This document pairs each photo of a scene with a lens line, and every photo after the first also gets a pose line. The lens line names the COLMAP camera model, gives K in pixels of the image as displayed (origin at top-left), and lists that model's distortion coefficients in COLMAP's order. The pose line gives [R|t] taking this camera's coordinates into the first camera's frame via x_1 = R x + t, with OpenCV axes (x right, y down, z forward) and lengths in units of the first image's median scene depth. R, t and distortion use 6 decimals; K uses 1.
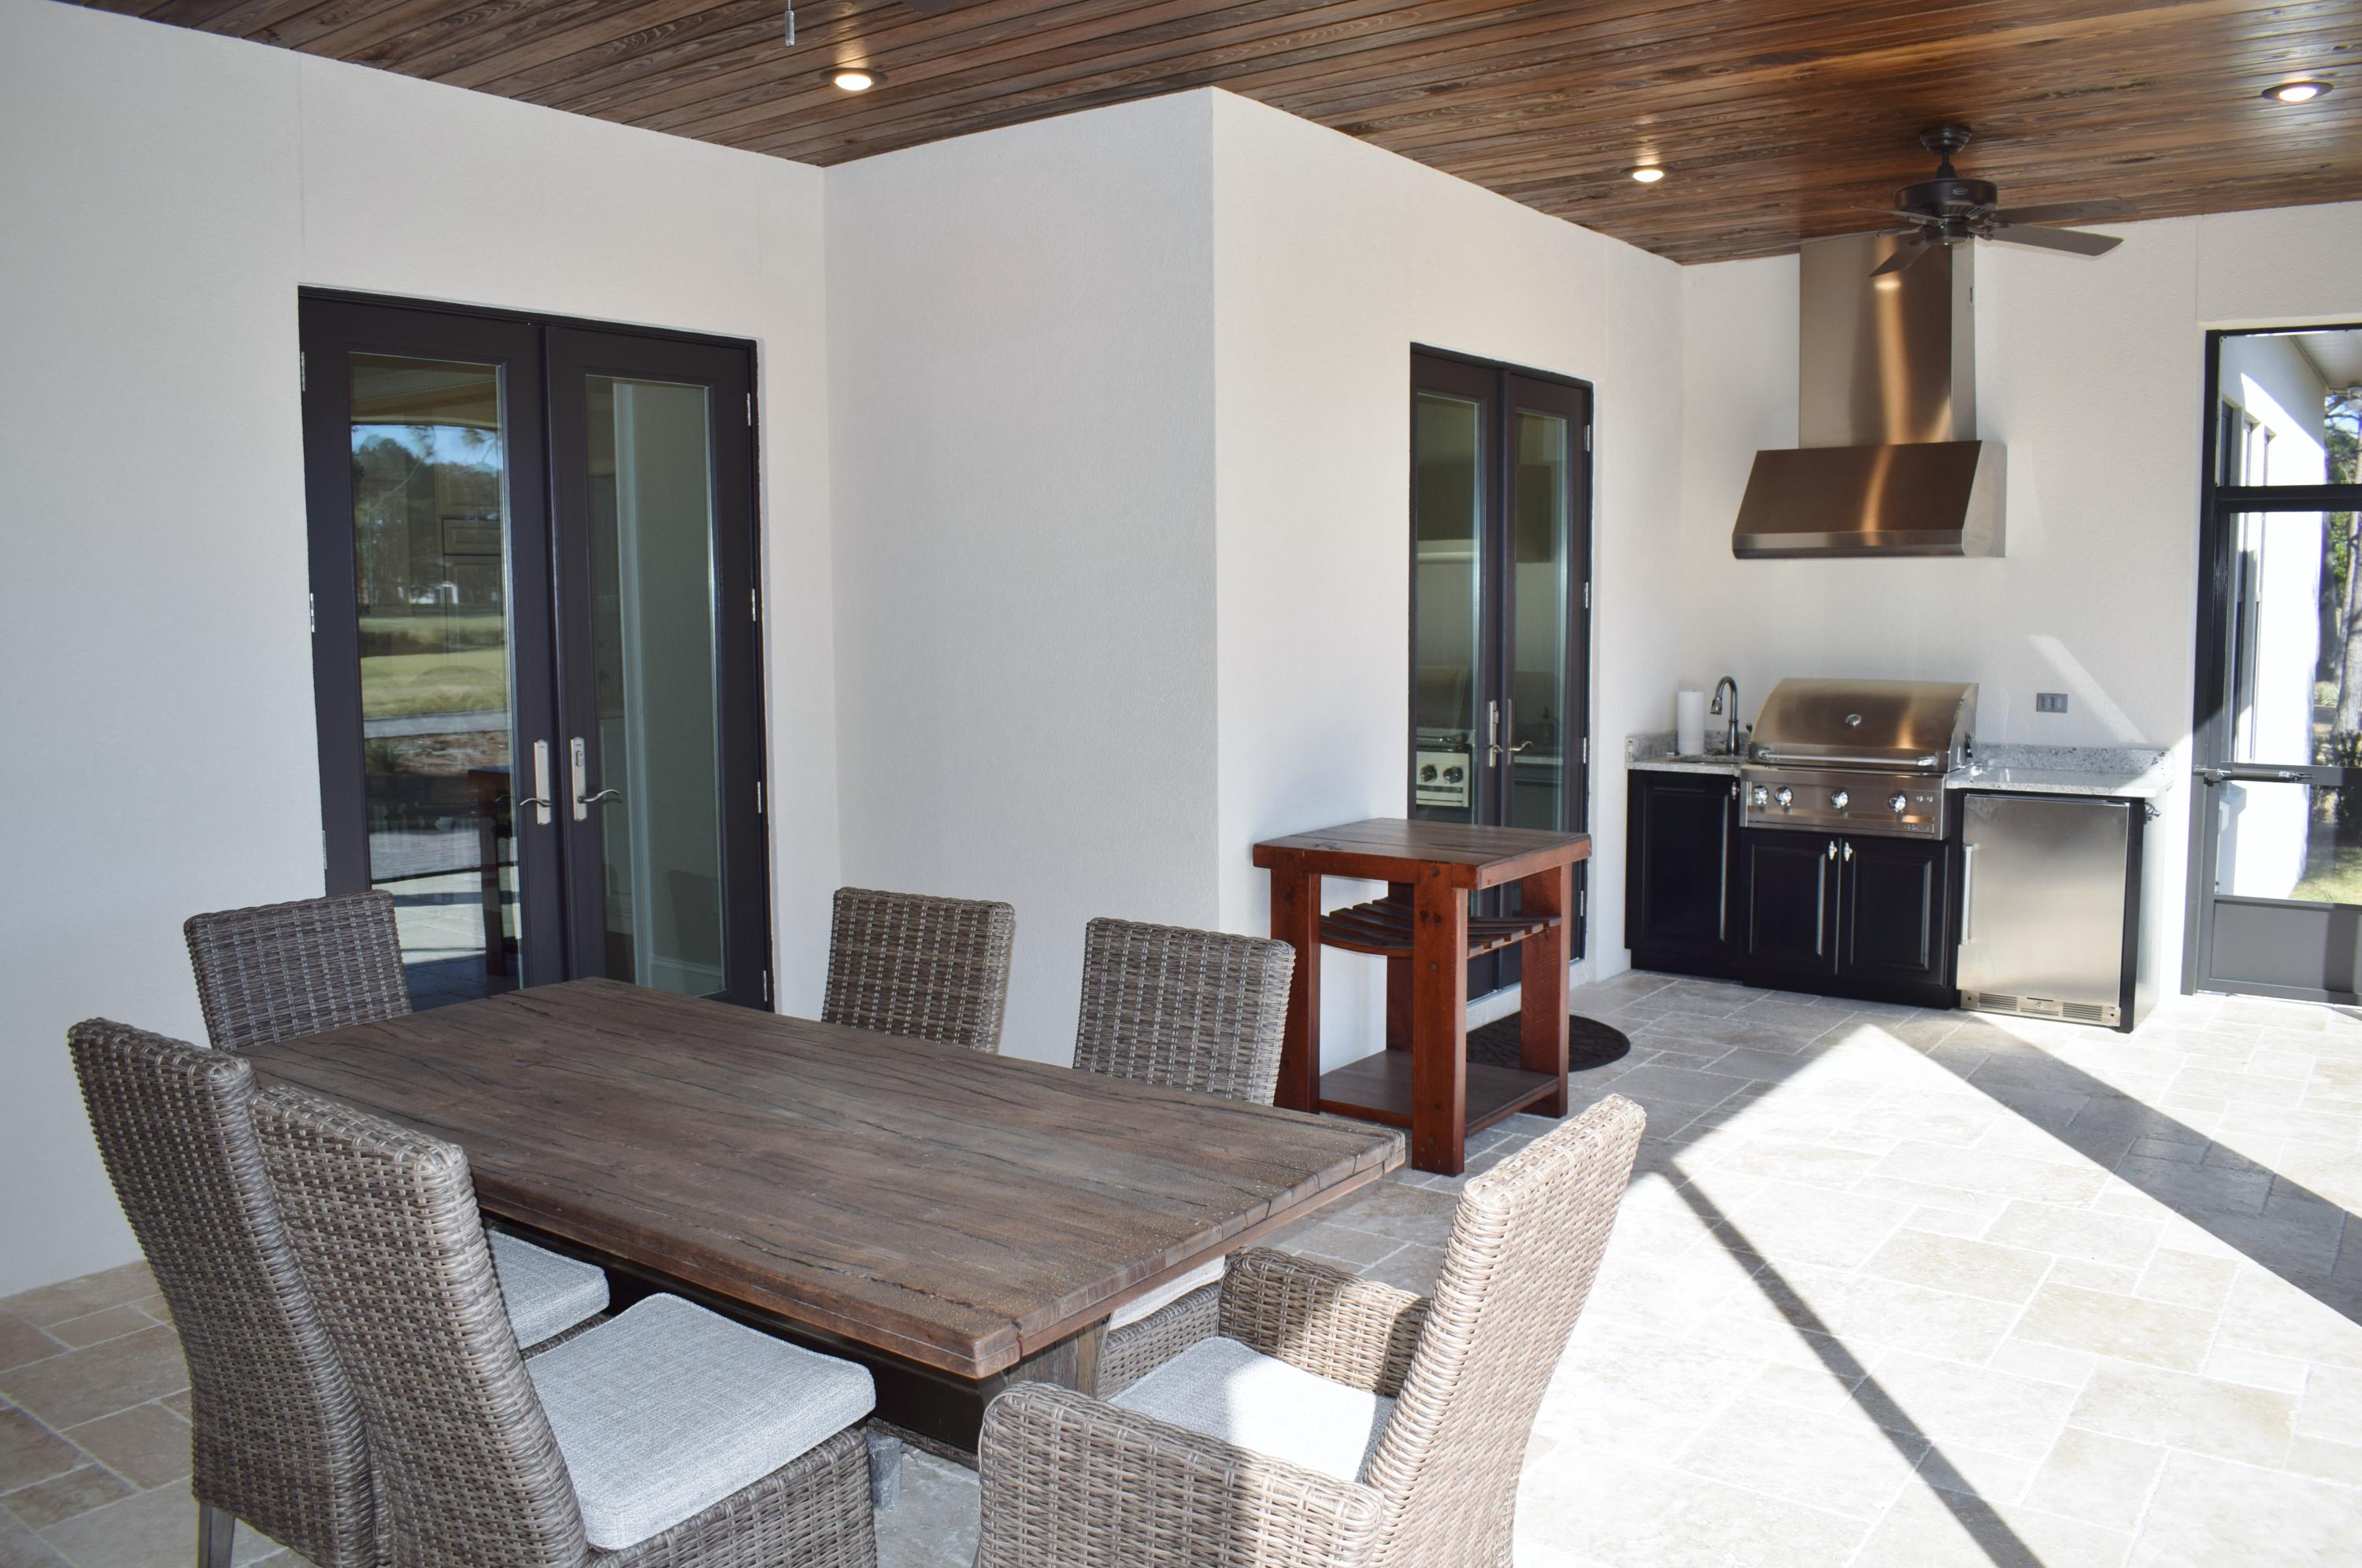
lens RADIAL K [[1831.6, 0, 1181.0], [0, 1831.6, 784.0], [0, 0, 1]] dist [-0.105544, 0.031464]
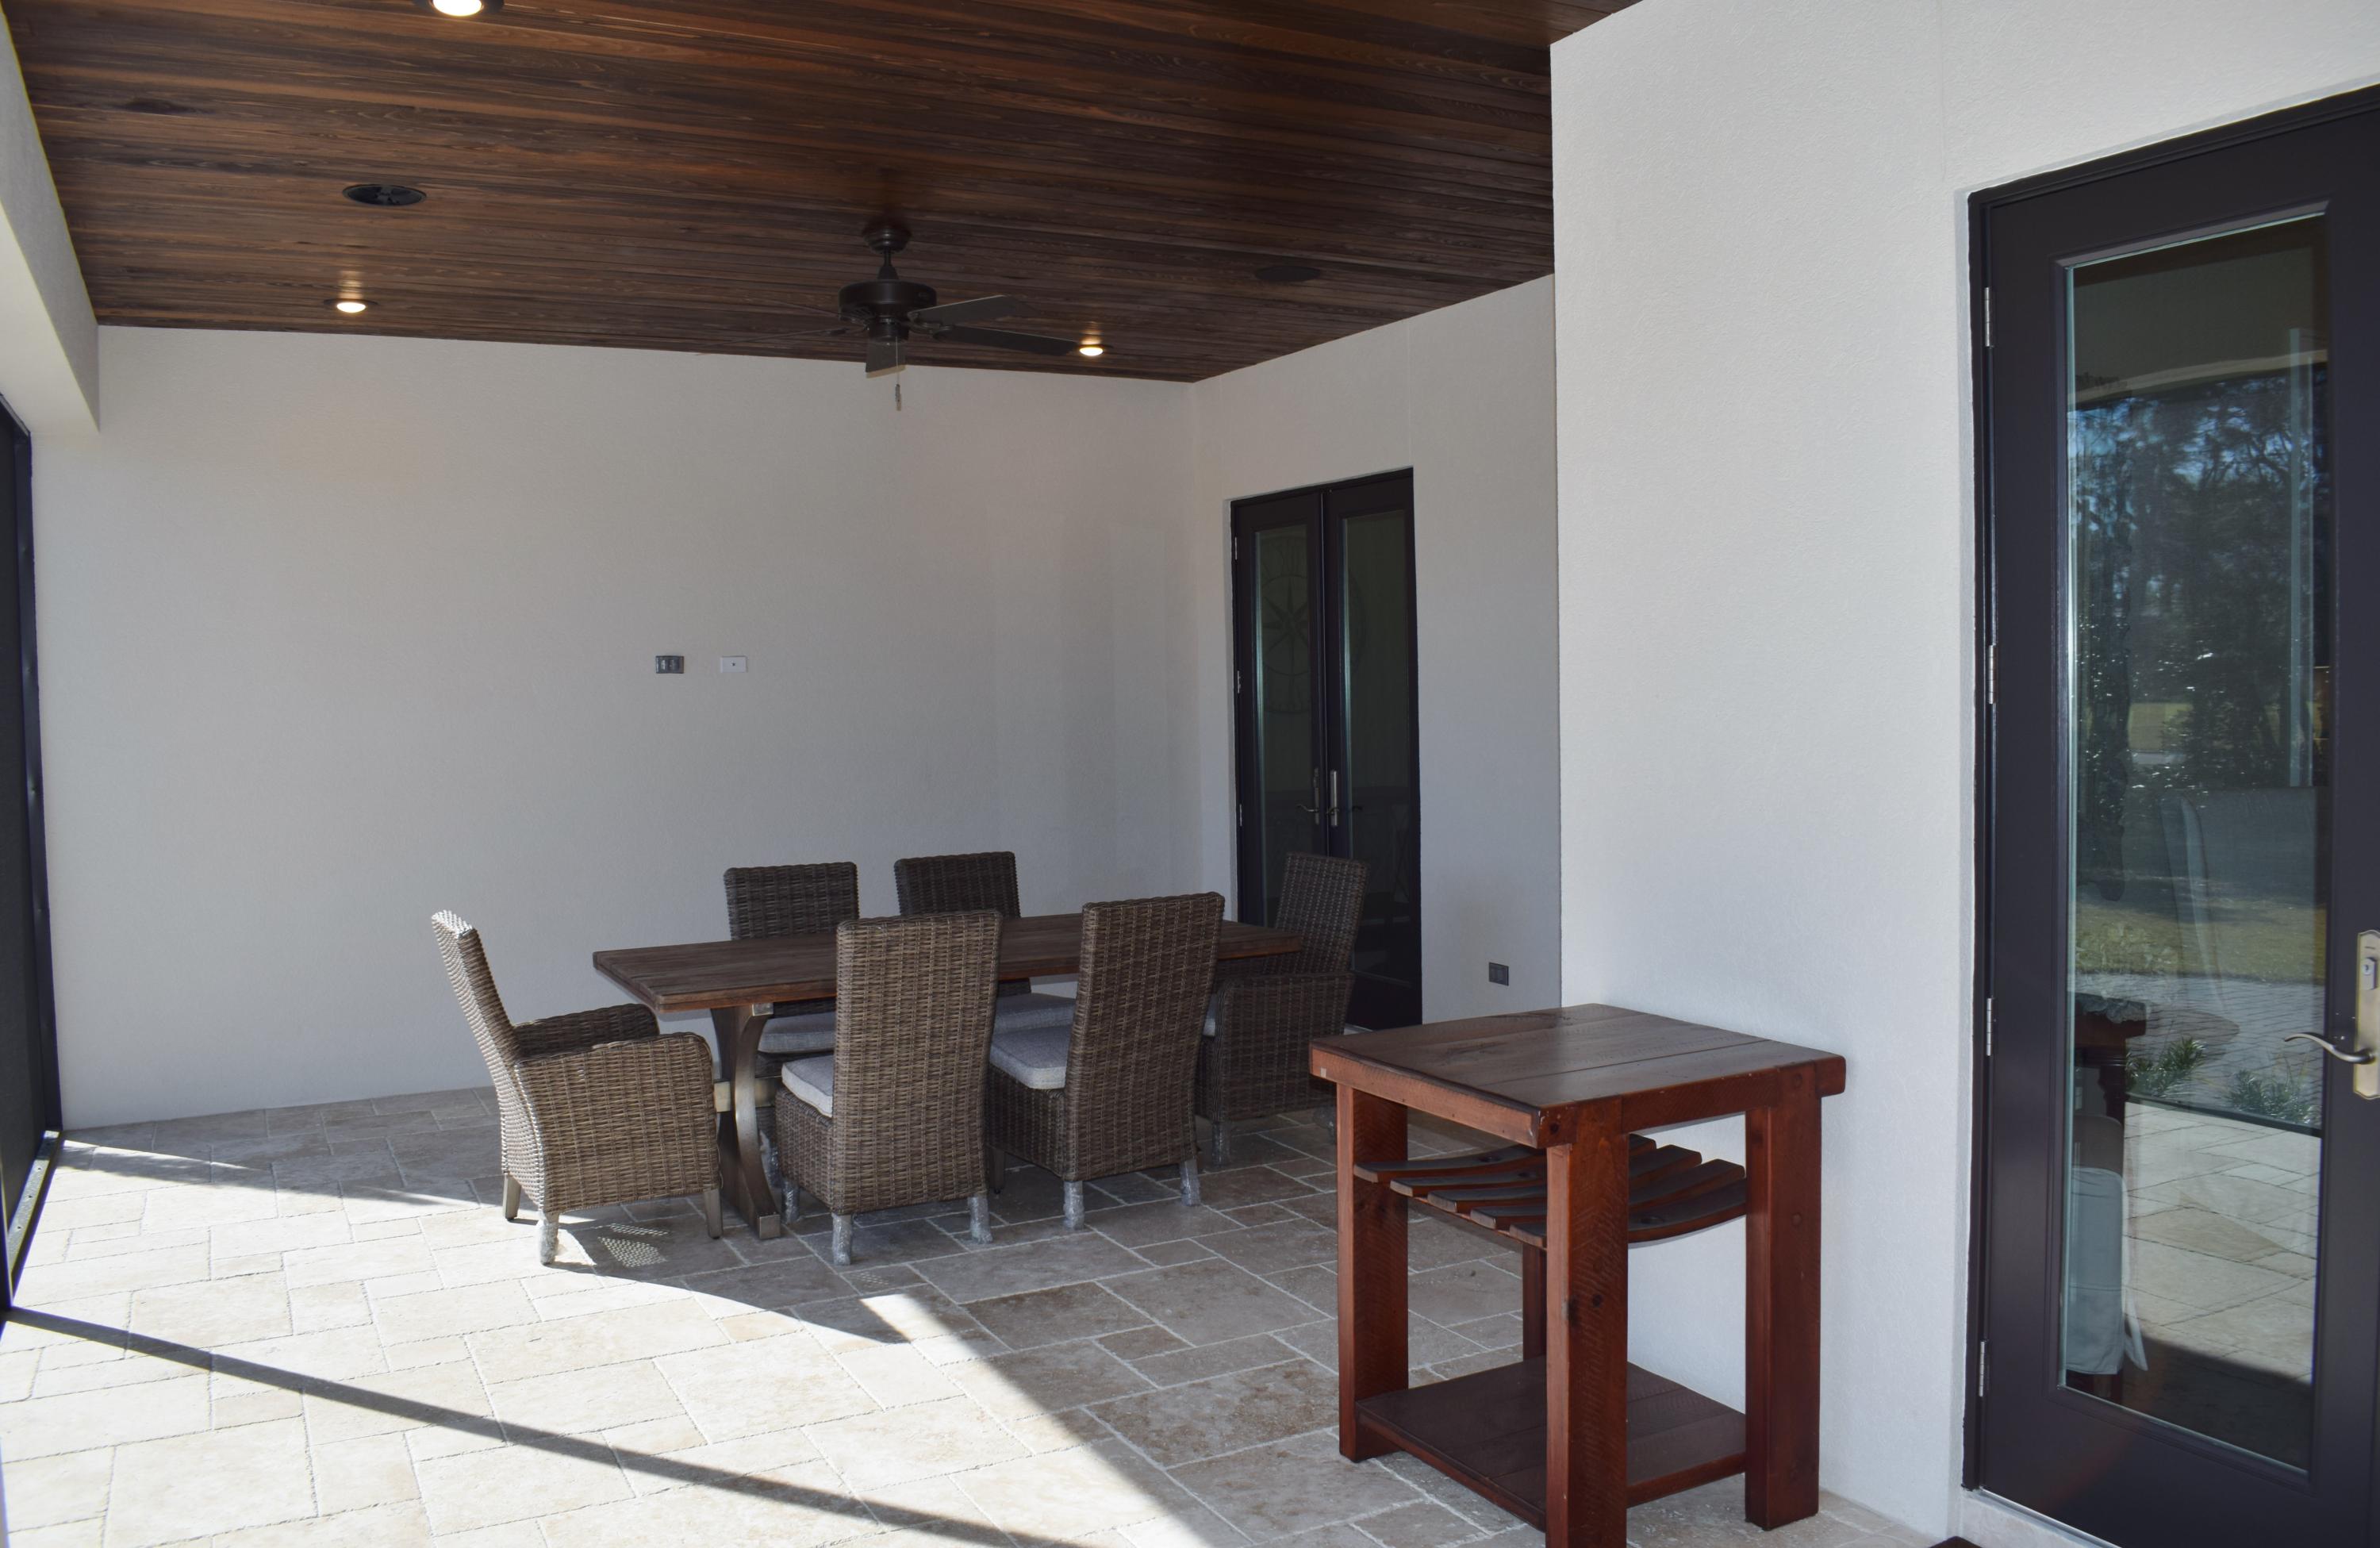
lens RADIAL K [[1883.5, 0, 1190.0], [0, 1883.5, 774.0], [0, 0, 1]] dist [-0.088202, -0.000709]
pose [[-0.433621, 0.059586, -0.899123, 0.680554], [-0.072471, 0.992273, 0.100710, -0.107318], [0.898176, 0.108830, -0.425952, 0.993761]]
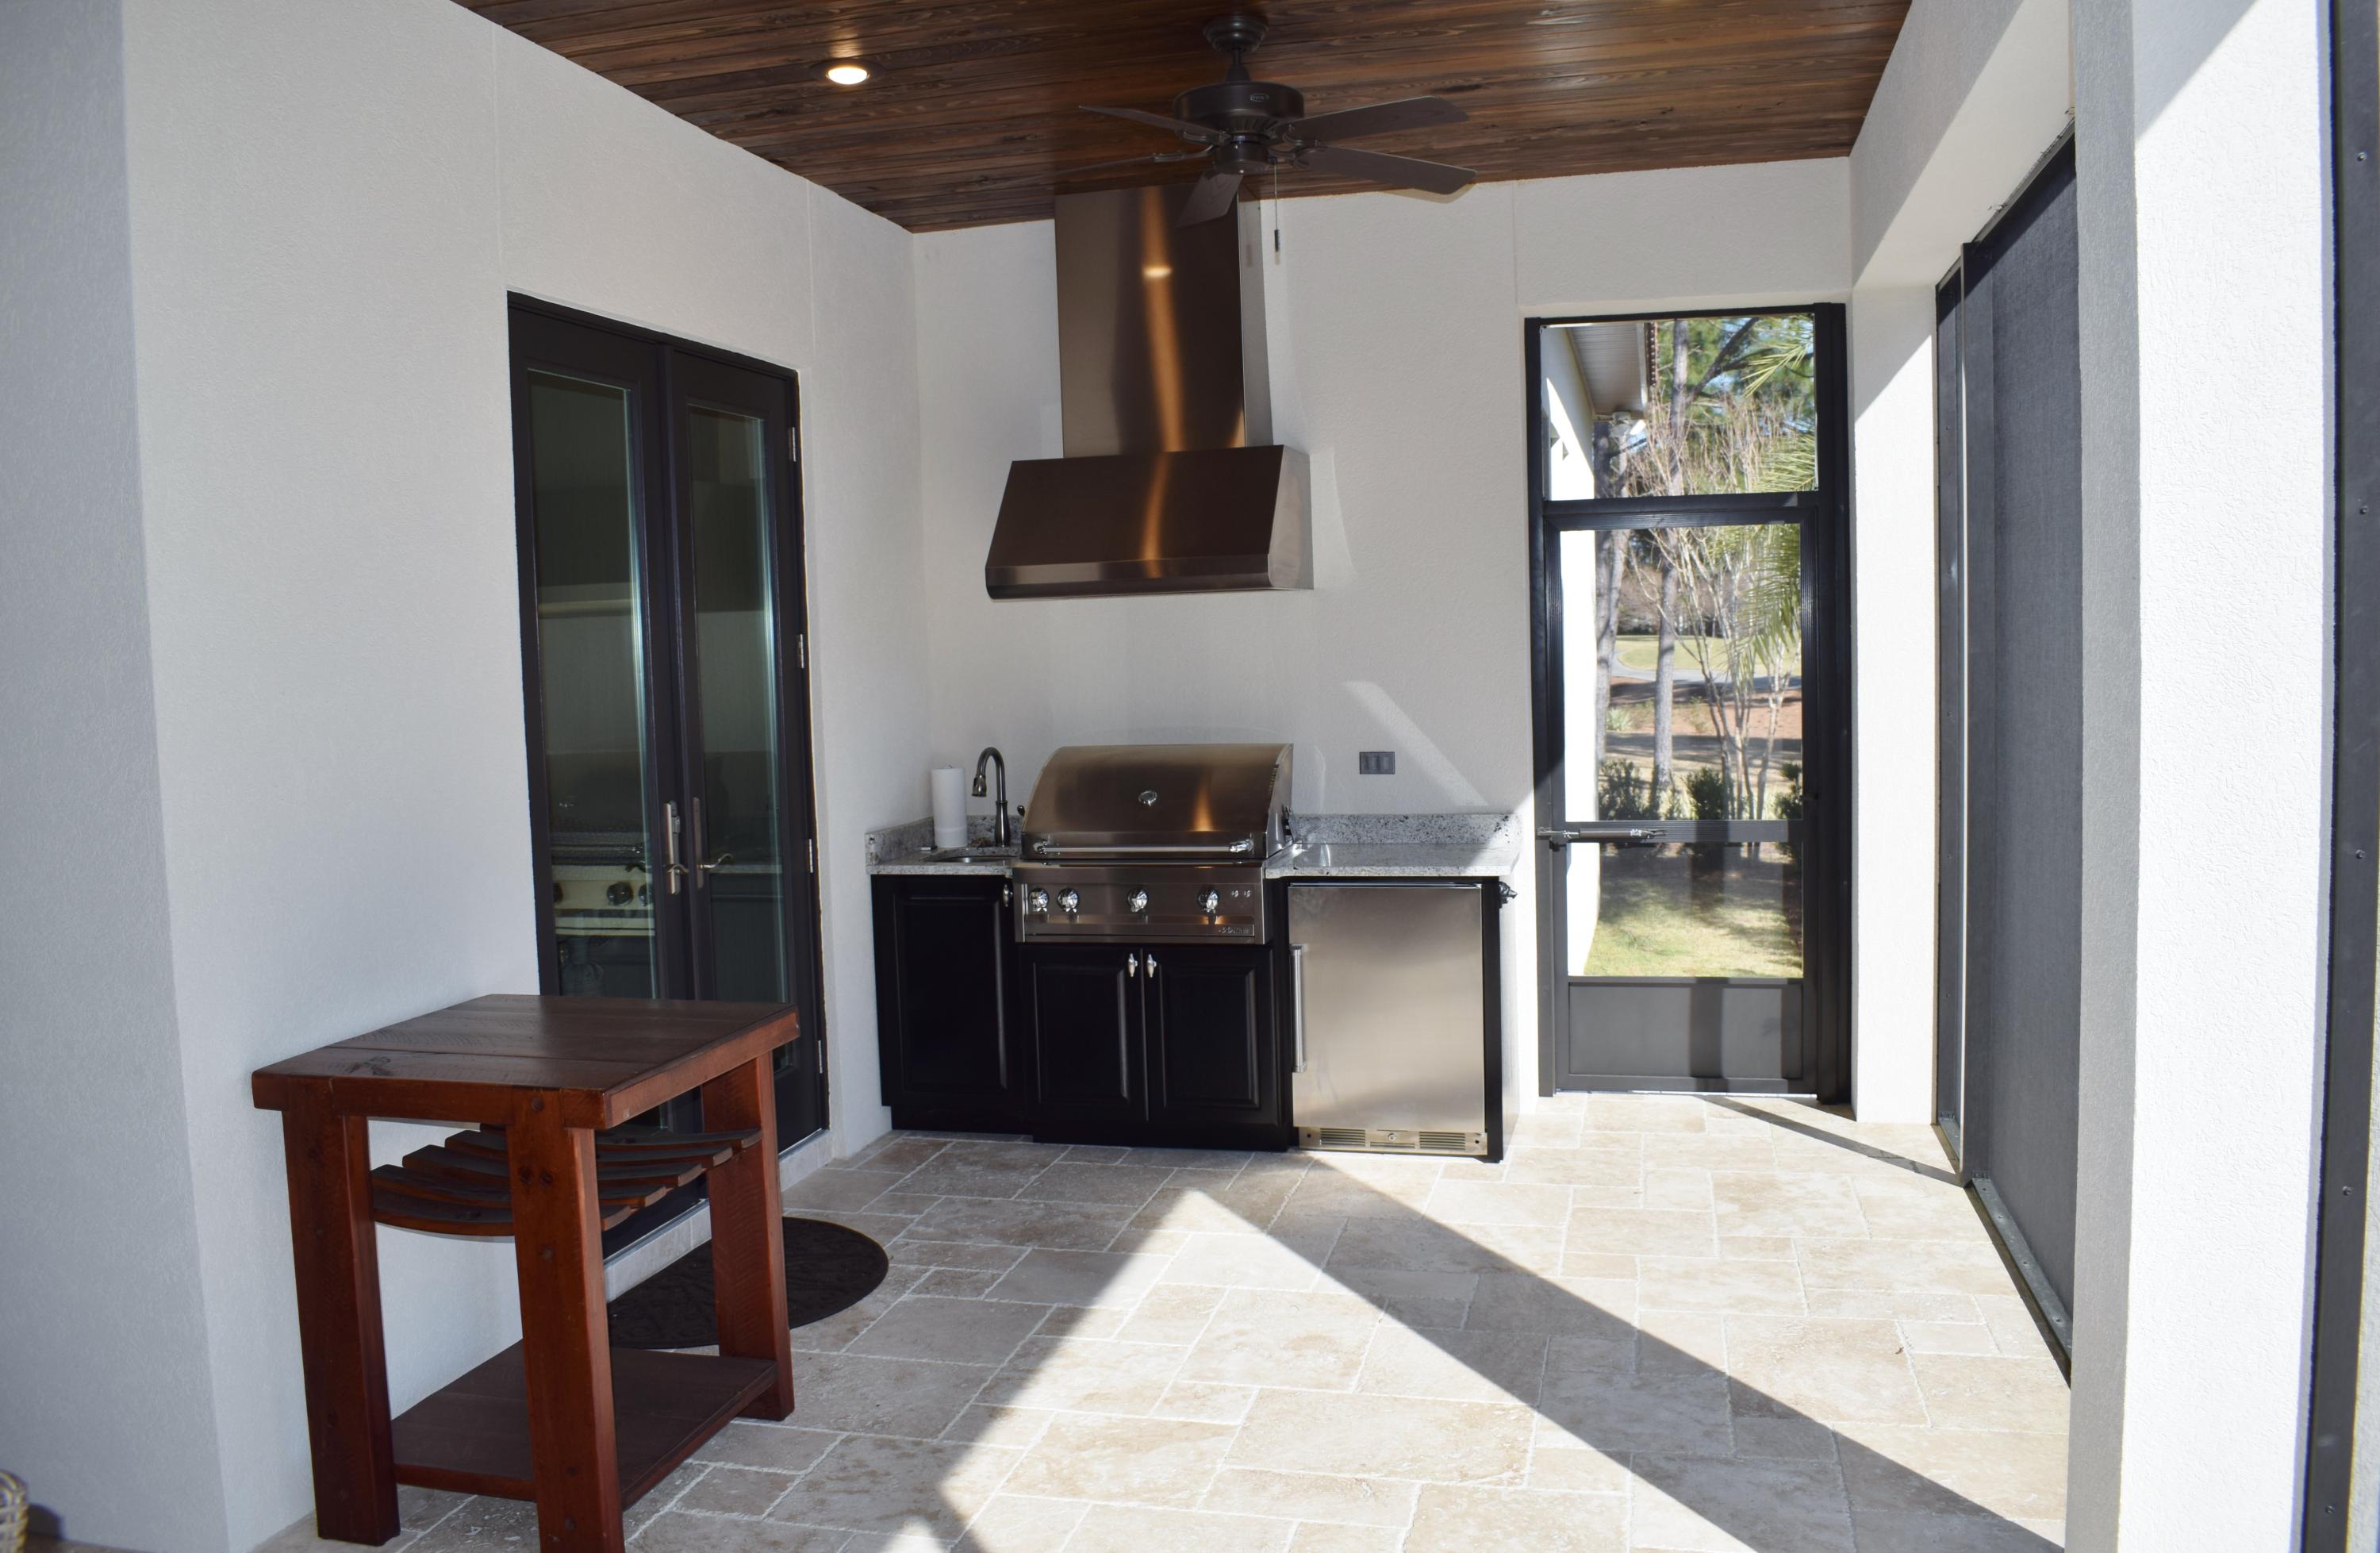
lens RADIAL K [[1883.6, 0, 1190.0], [0, 1883.6, 776.5], [0, 0, 1]] dist [-0.088202, -0.000709]
pose [[0.924715, -0.048466, 0.377561, 0.081569], [0.061705, 0.997828, -0.023040, -0.025799], [-0.375625, 0.044602, 0.925698, 0.238376]]
